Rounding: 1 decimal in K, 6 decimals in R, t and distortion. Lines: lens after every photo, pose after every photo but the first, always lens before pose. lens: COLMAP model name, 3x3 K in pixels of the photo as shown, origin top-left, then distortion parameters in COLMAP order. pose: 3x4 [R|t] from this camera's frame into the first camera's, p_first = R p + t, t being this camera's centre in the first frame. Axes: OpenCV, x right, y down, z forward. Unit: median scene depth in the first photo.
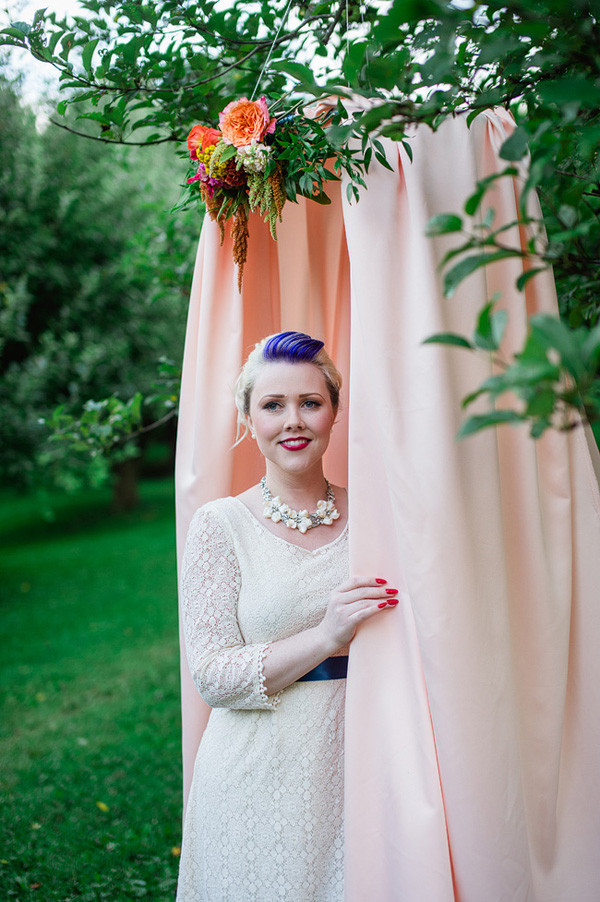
lens RADIAL K [[1250.8, 0, 300.0], [0, 1250.8, 451.0], [0, 0, 1]] dist [-0.106721, 0.115643]
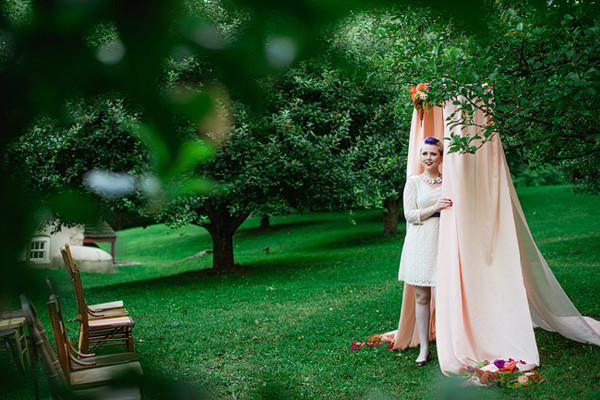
lens RADIAL K [[832.0, 0, 300.7], [0, 832.0, 204.3], [0, 0, 1]] dist [-0.106721, 0.115643]
pose [[0.968401, 0.038564, -0.246400, 0.261385], [-0.041827, 0.999093, -0.008018, 0.170282], [0.245867, 0.018071, 0.969135, -1.808144]]
